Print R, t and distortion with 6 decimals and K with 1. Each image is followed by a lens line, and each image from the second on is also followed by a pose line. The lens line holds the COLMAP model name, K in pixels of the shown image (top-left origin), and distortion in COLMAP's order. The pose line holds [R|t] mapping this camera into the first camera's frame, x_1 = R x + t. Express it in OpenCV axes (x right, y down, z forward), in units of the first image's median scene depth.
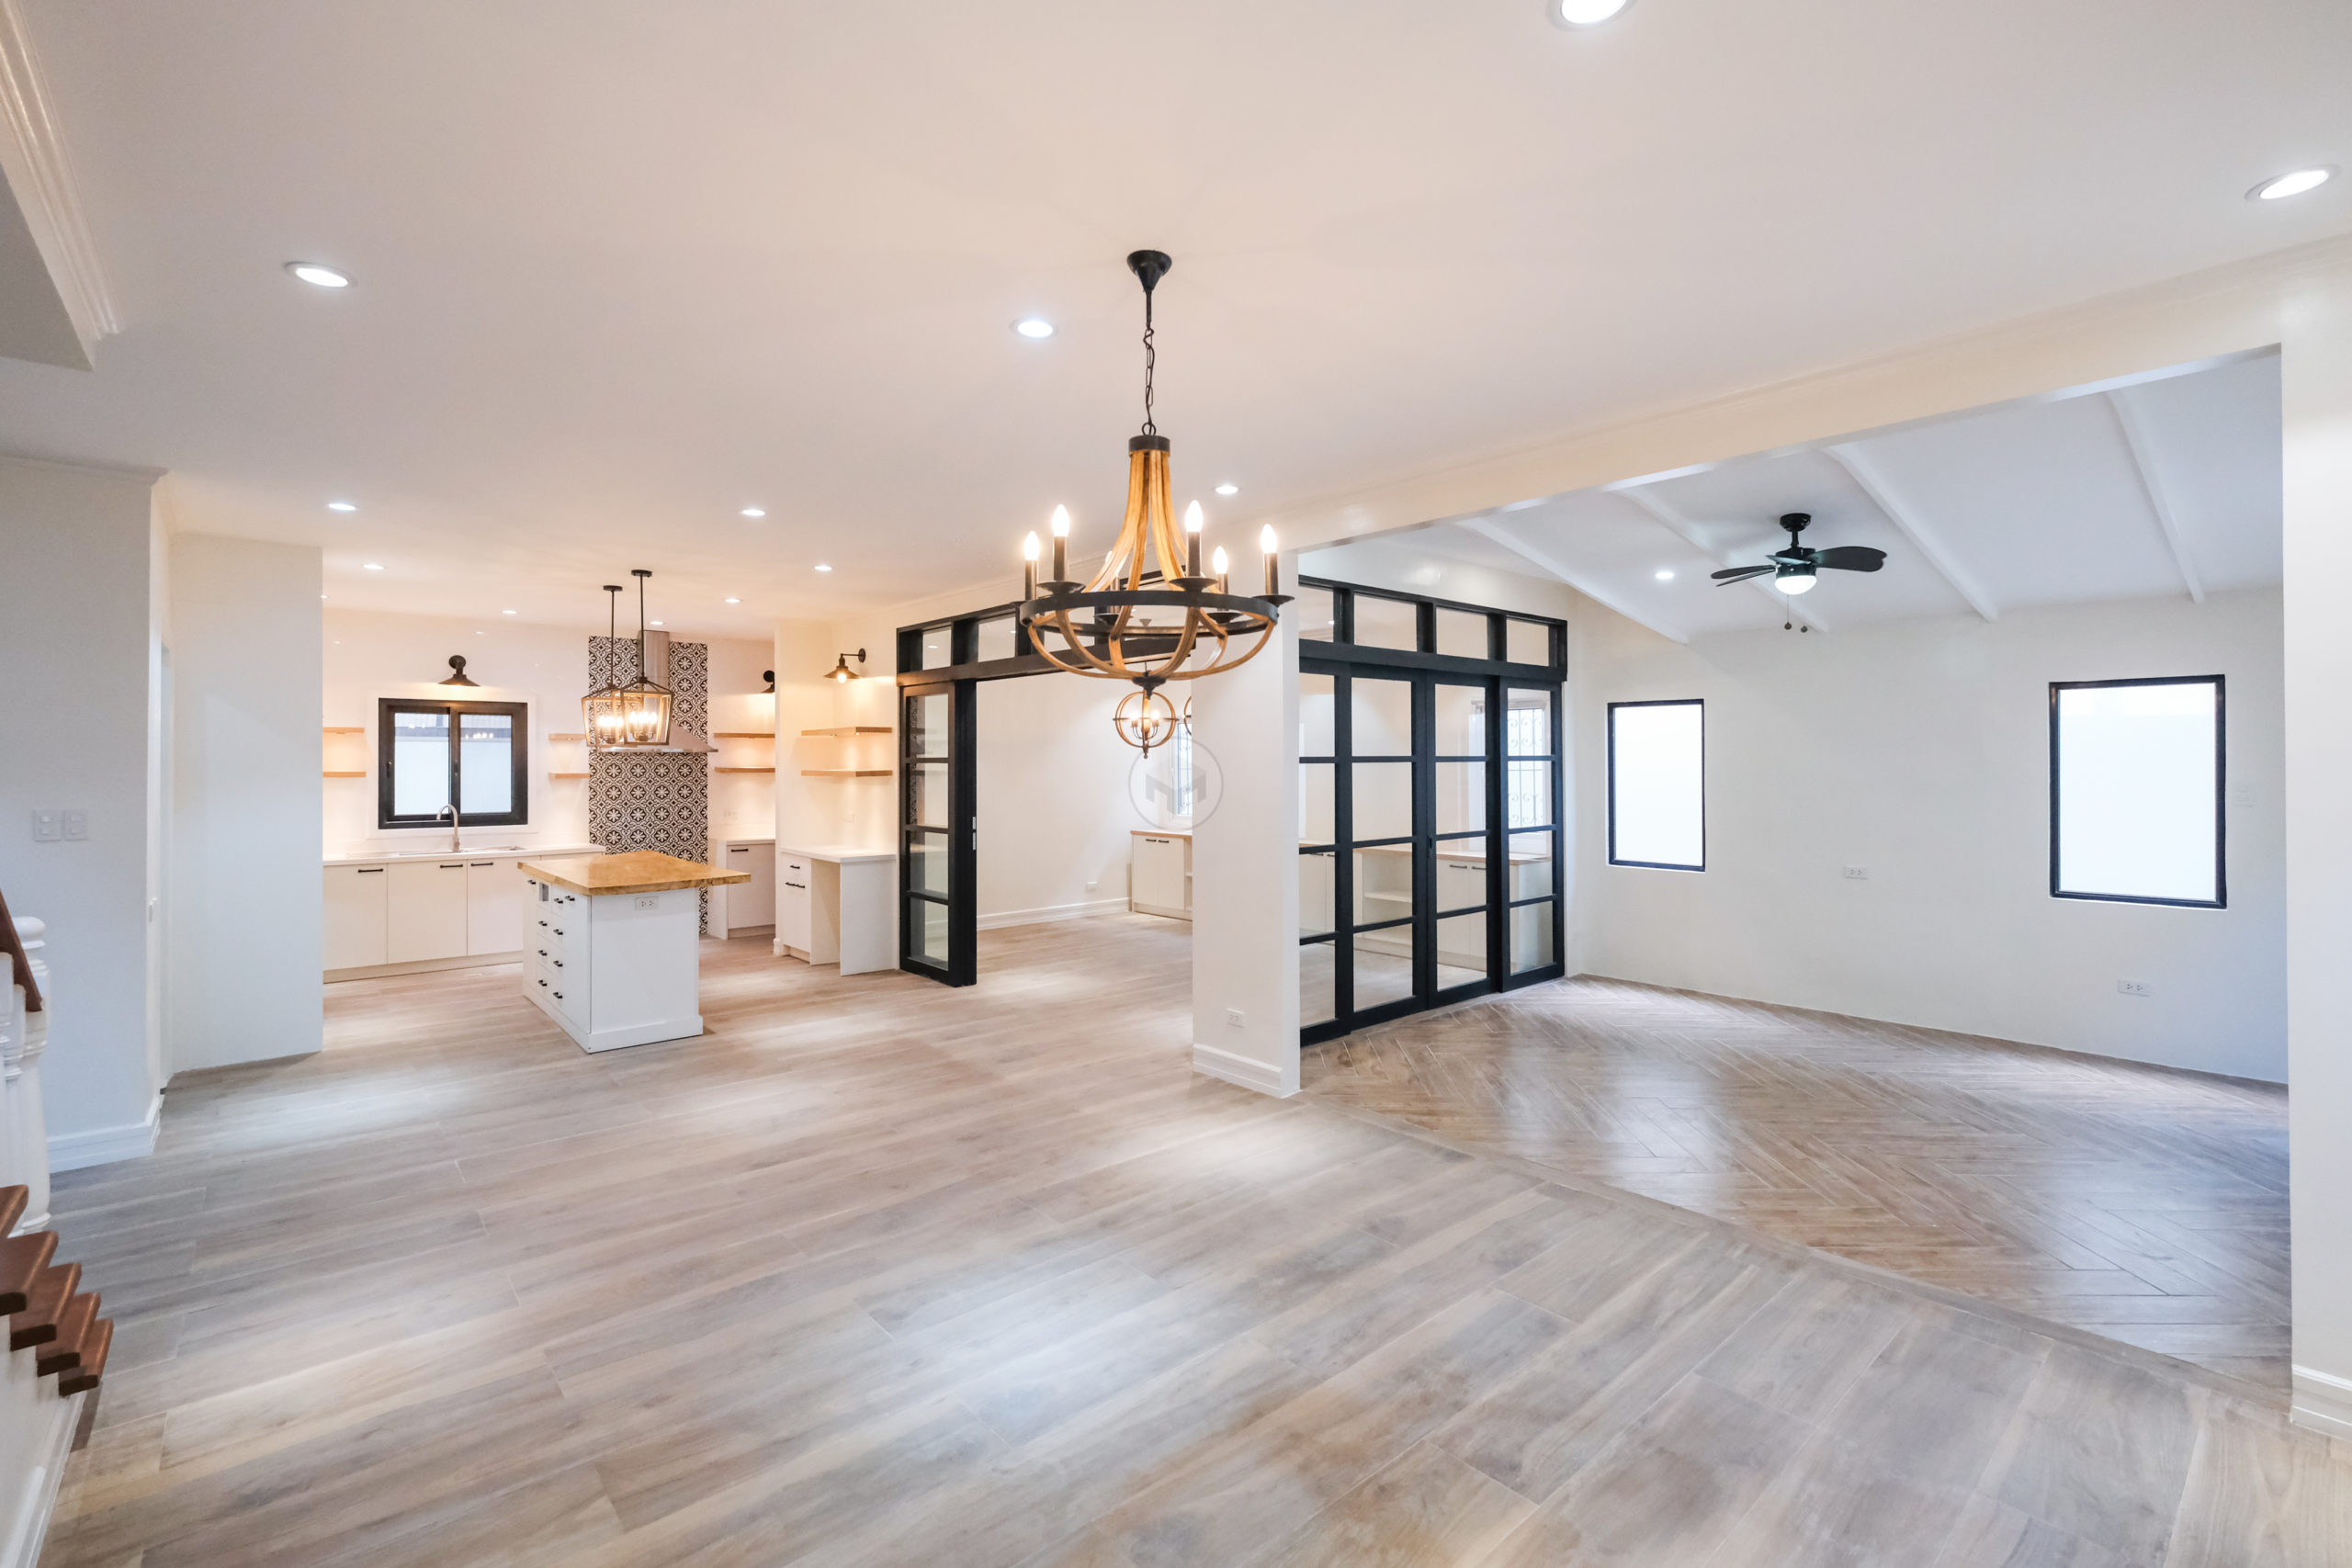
lens RADIAL K [[1026.0, 0, 1171.0], [0, 1026.0, 762.9], [0, 0, 1]] dist [0.000232, -0.001106]
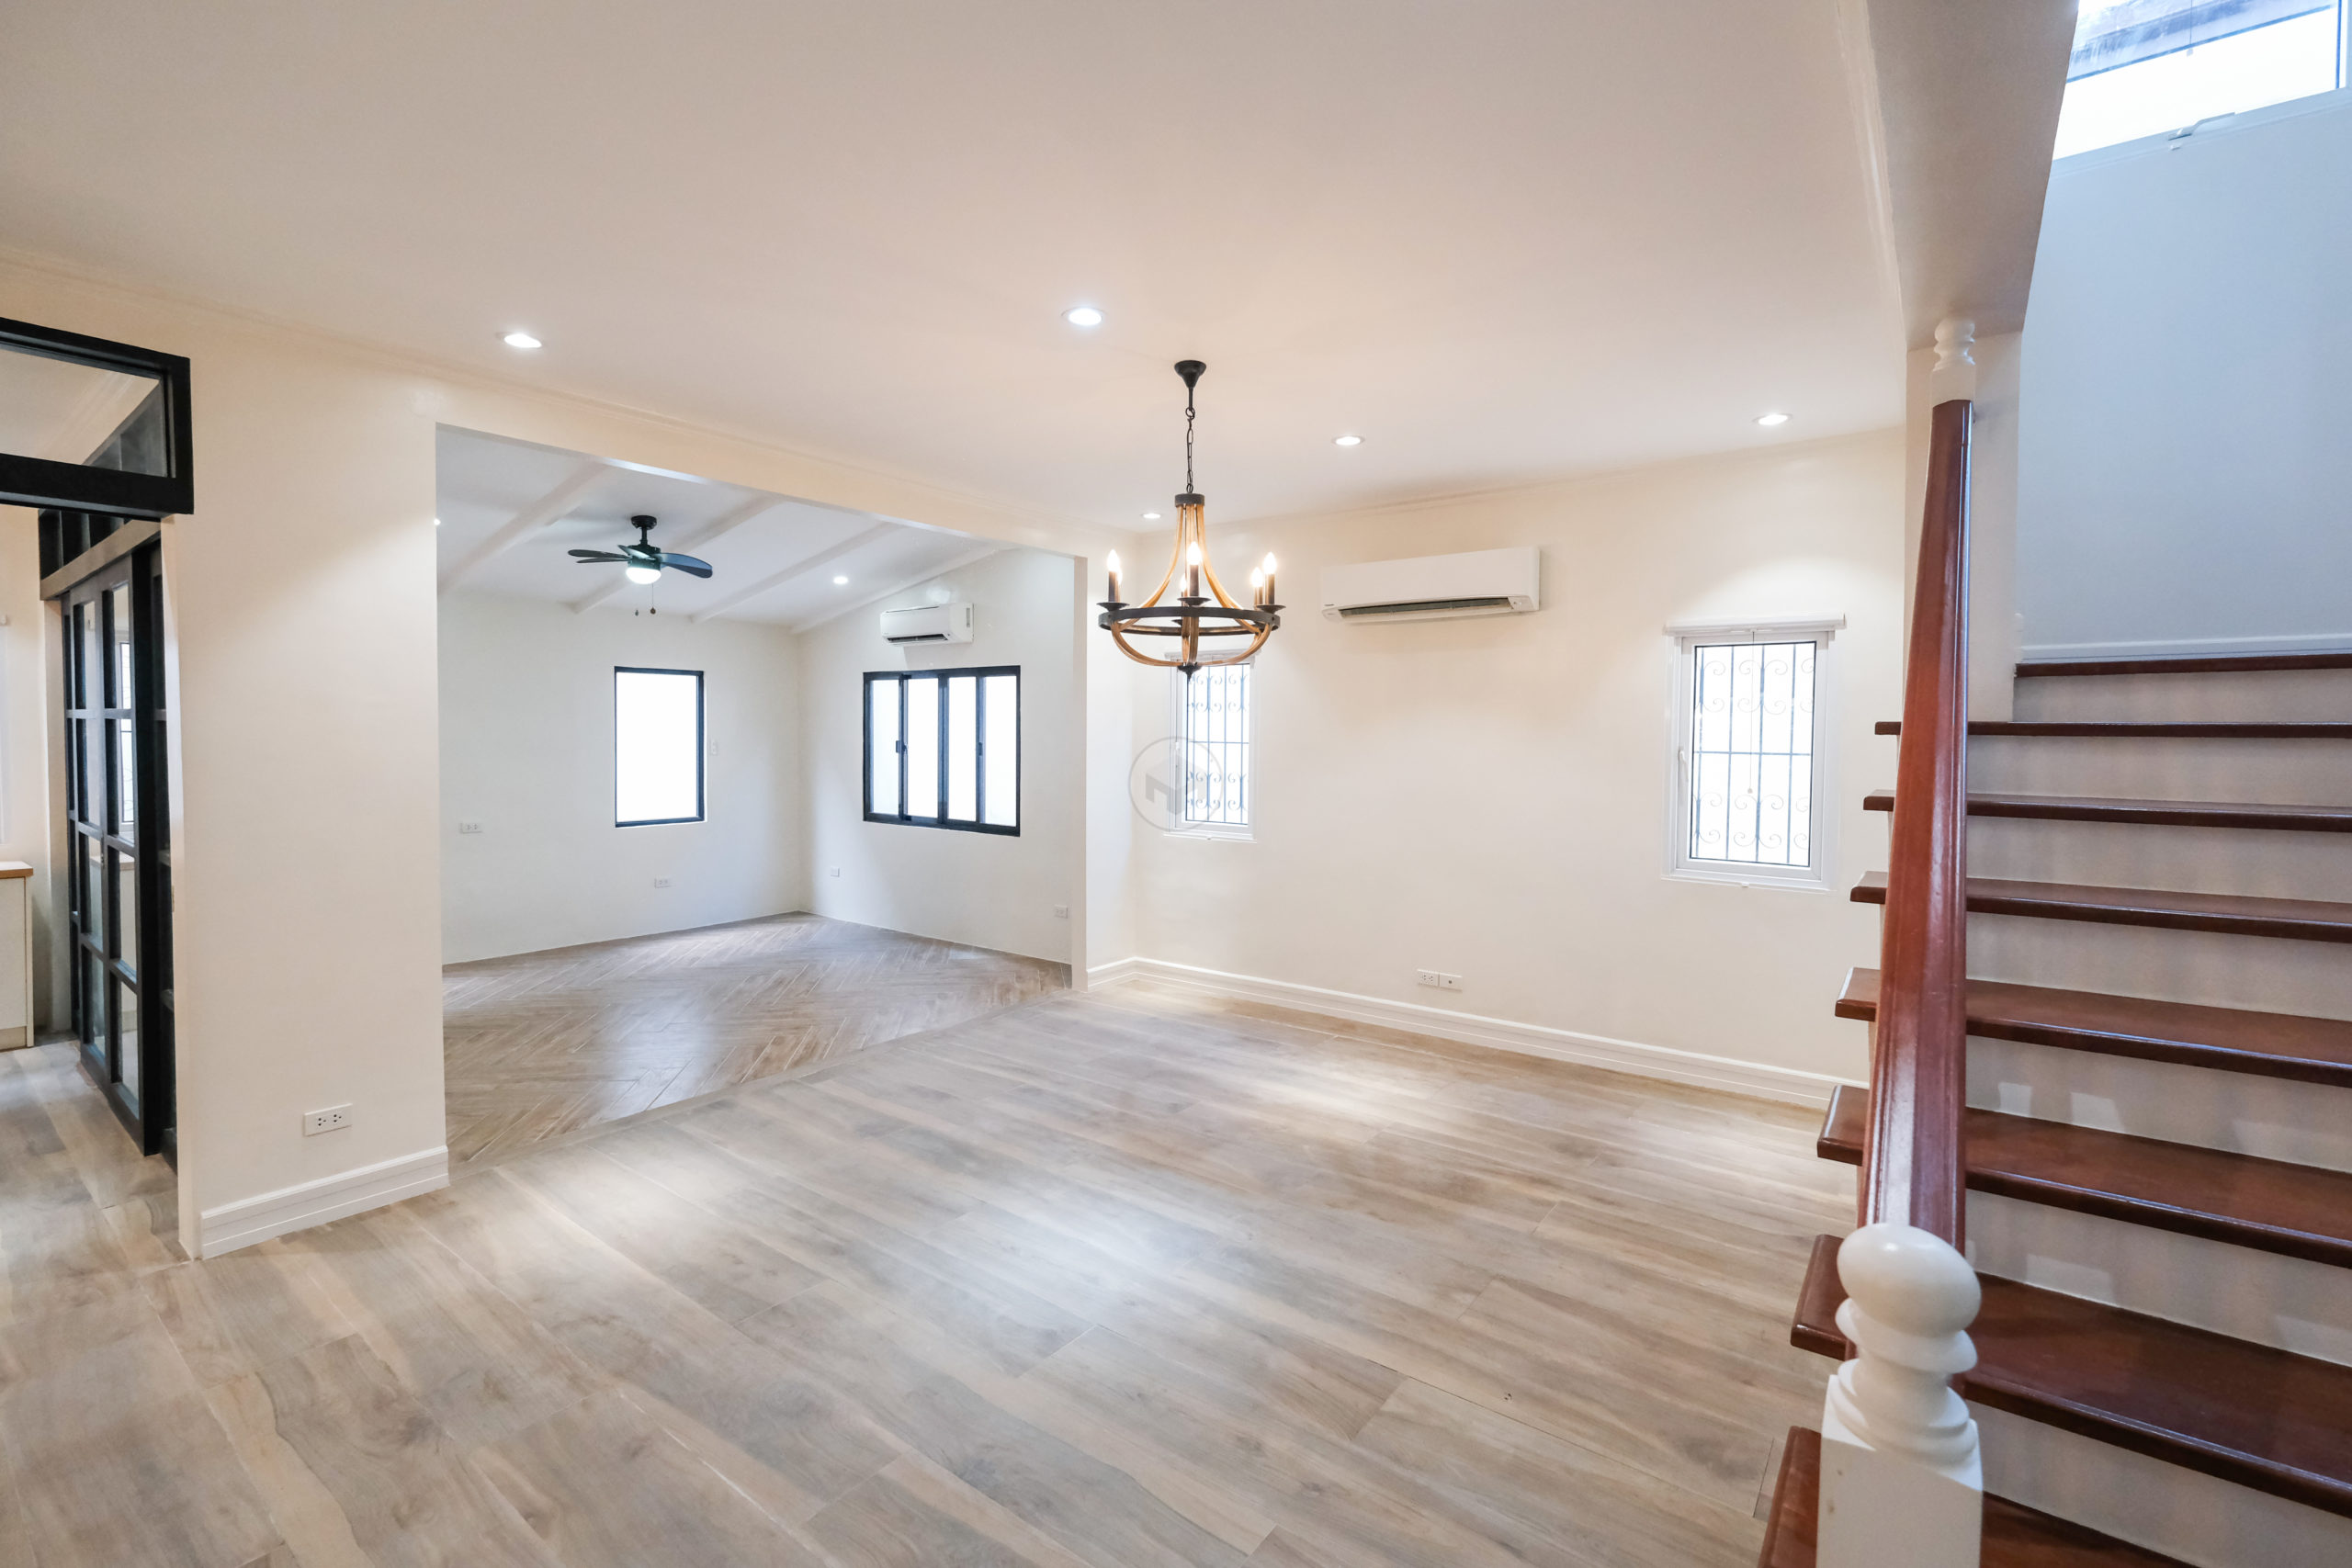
lens RADIAL K [[1026.0, 0, 1170.5], [0, 1026.0, 779.6], [0, 0, 1]] dist [0.000232, -0.001106]
pose [[-0.197915, -0.044095, 0.979227, -0.977168], [-0.007909, 0.999027, 0.043388, 0.007873], [-0.980187, 0.000843, -0.198072, 0.912318]]
